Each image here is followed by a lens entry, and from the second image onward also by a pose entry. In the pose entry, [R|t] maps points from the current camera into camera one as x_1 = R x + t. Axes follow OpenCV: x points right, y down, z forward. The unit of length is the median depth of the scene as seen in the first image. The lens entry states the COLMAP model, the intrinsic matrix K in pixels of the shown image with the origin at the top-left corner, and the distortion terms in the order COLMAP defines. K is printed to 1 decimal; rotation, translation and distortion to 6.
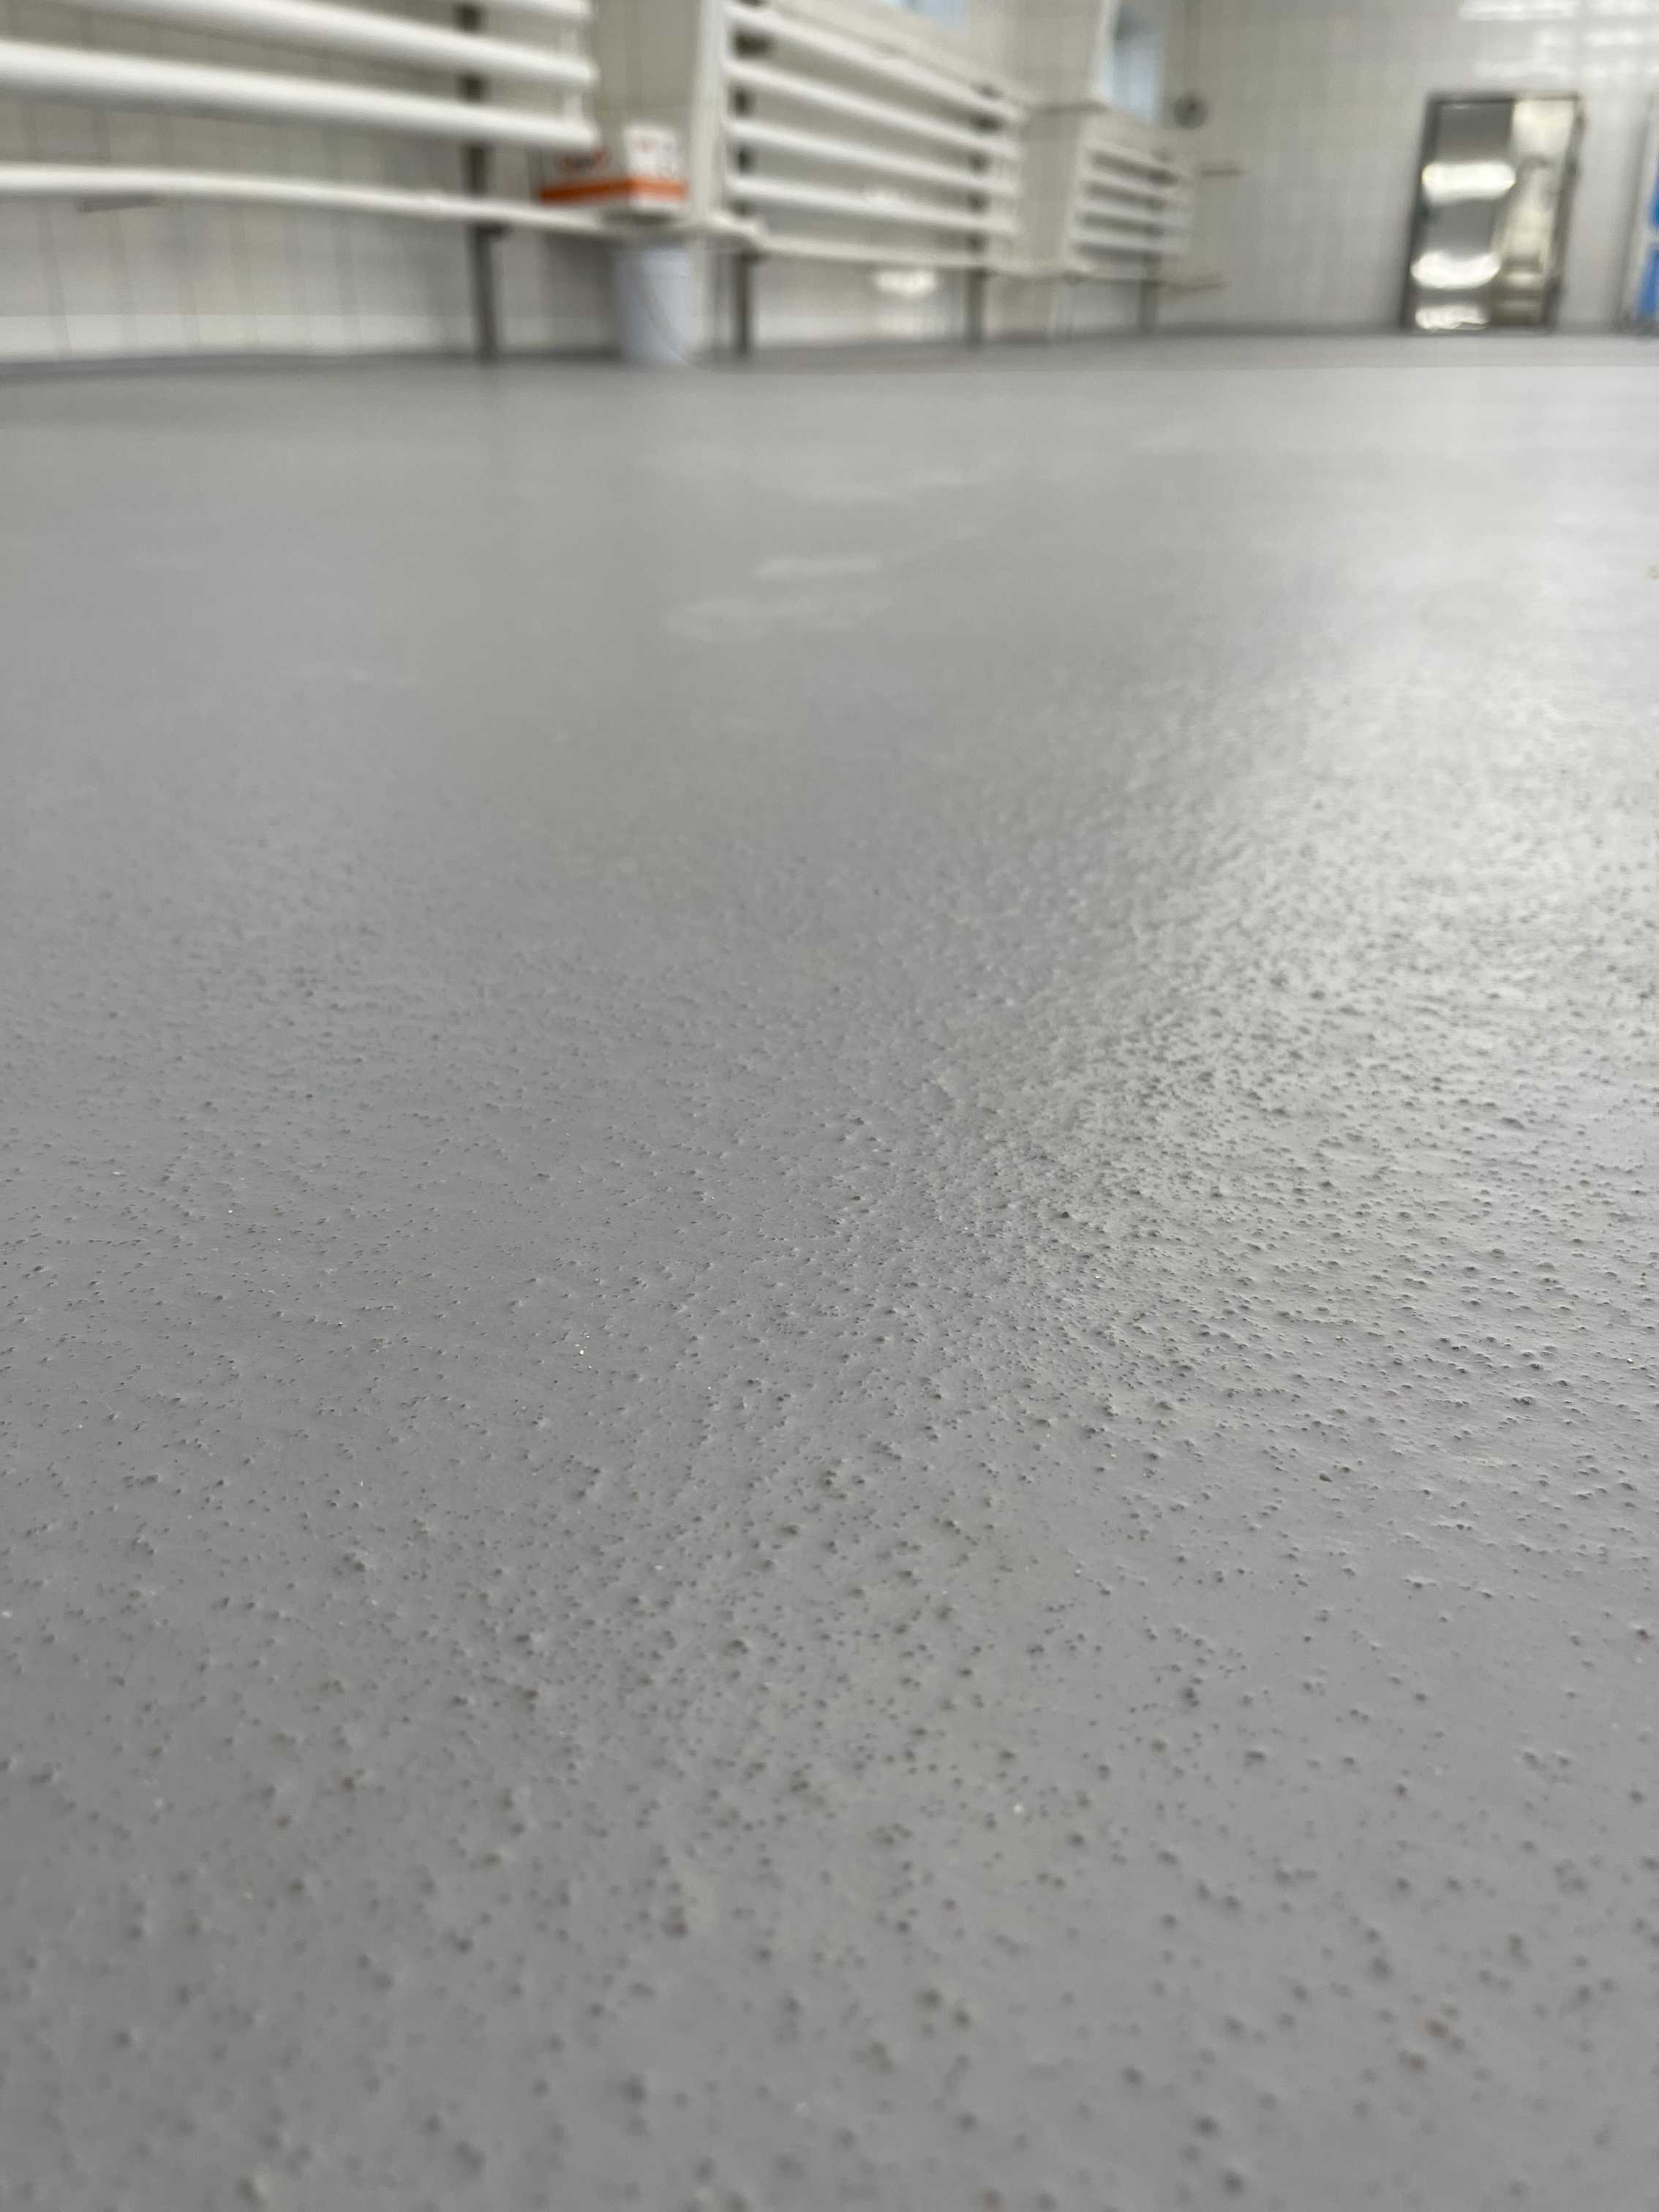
lens RADIAL K [[1721.3, 0, 829.5], [0, 1721.3, 1106.0], [0, 0, 1]] dist [0.052010, -0.087399]
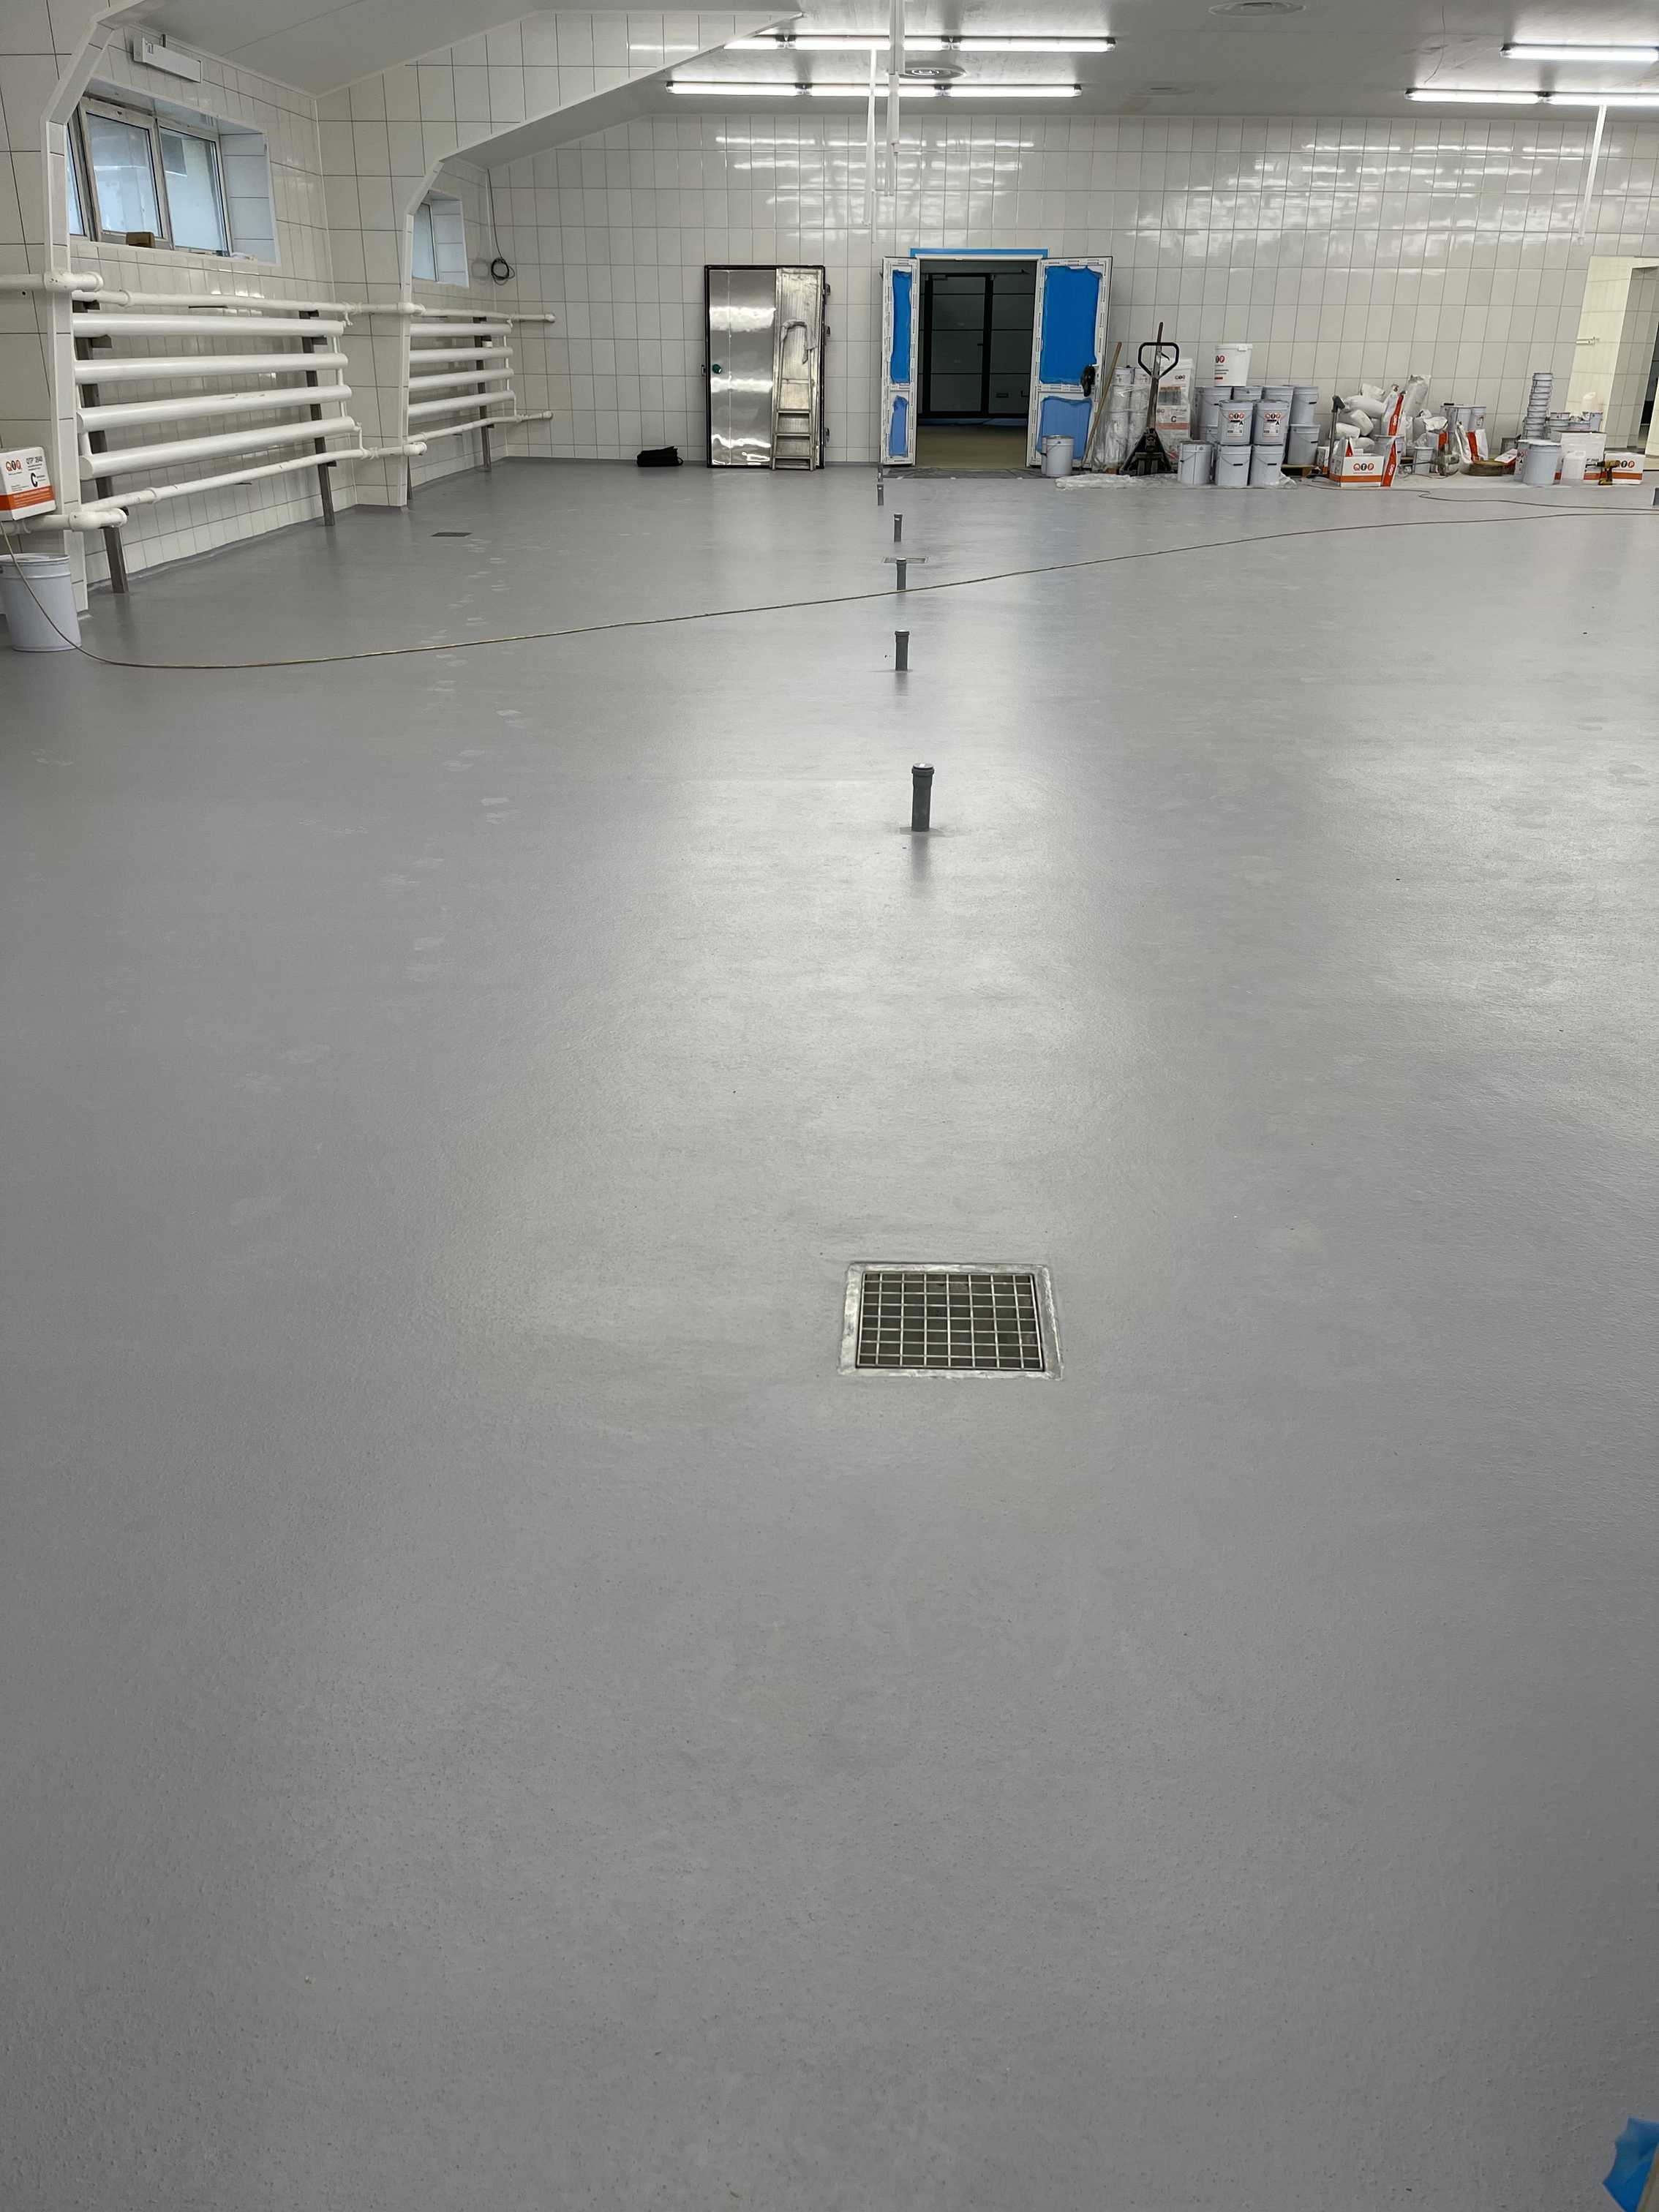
lens RADIAL K [[1721.3, 0, 829.5], [0, 1721.3, 1106.0], [0, 0, 1]] dist [0.052010, -0.087399]
pose [[0.944686, -0.135473, 0.298690, 0.045366], [0.136689, 0.990470, 0.016920, -0.579498], [-0.298135, 0.024844, 0.954200, -2.375058]]
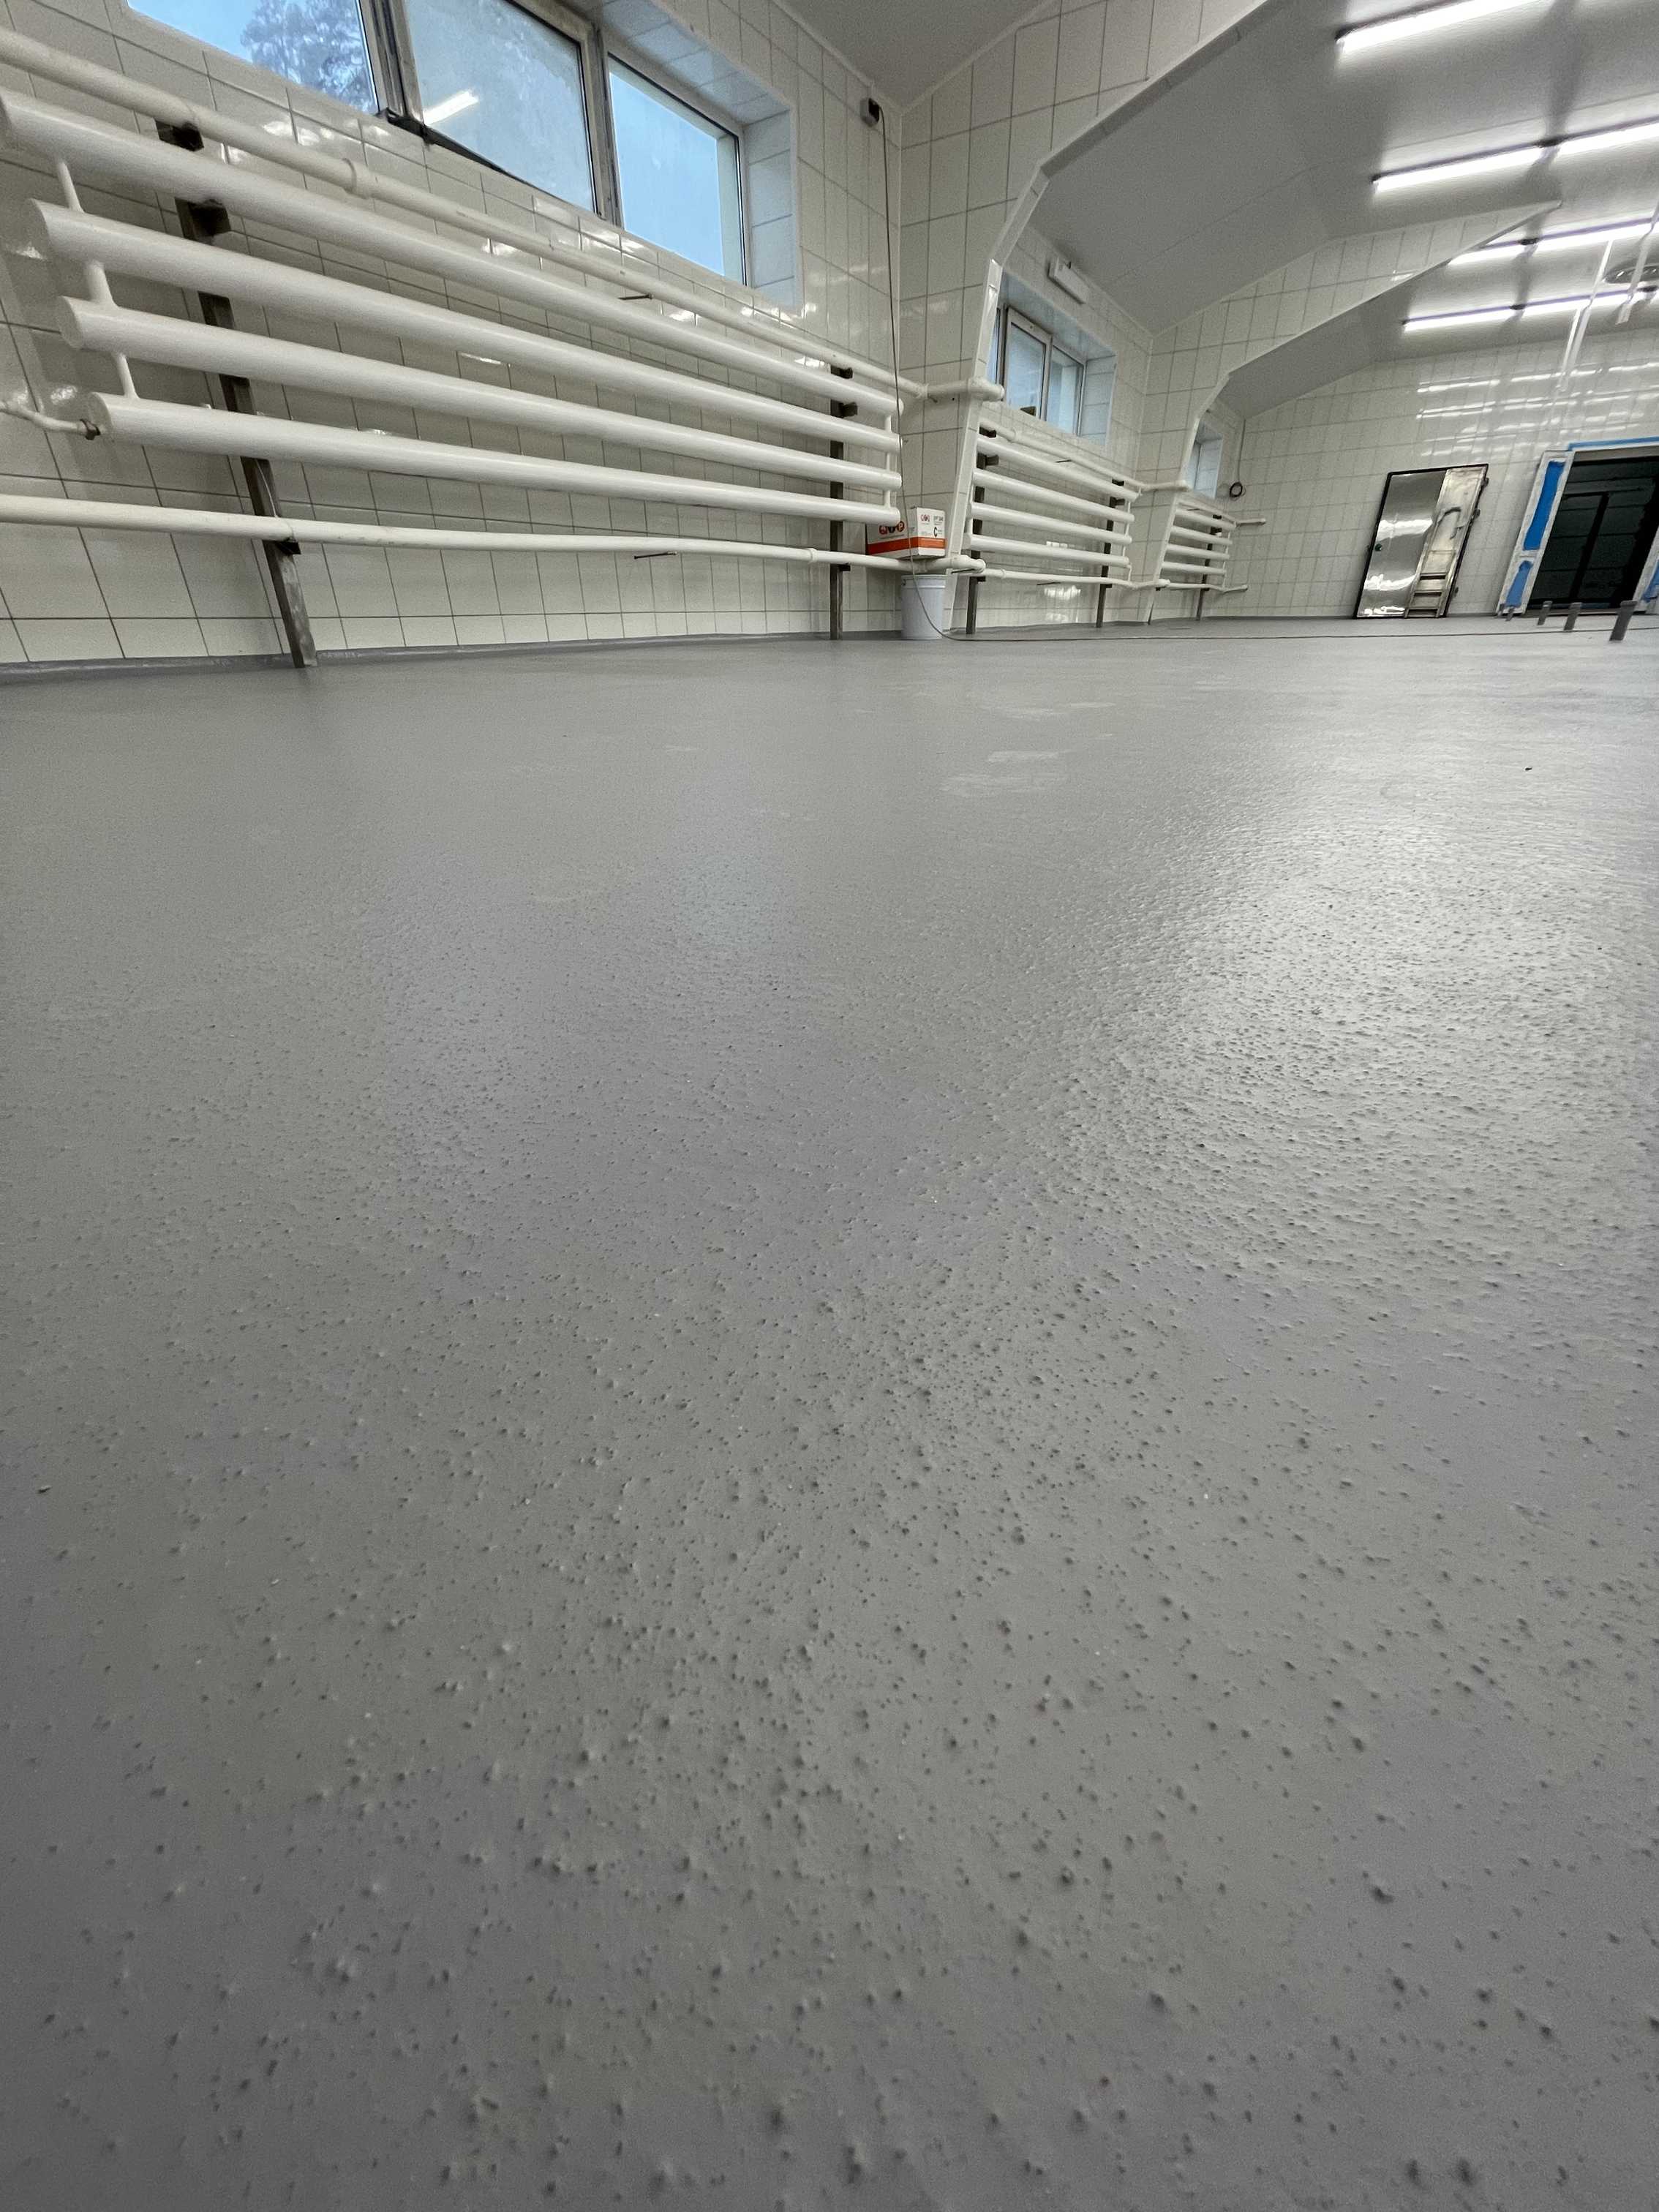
lens RADIAL K [[907.2, 0, 828.4], [0, 907.2, 1084.4], [0, 0, 1]] dist [0.002069, -0.000017]
pose [[0.984147, 0.074292, -0.161045, -0.074946], [-0.065895, 0.996204, 0.056876, -0.021371], [0.164659, -0.045362, 0.985307, 0.016565]]
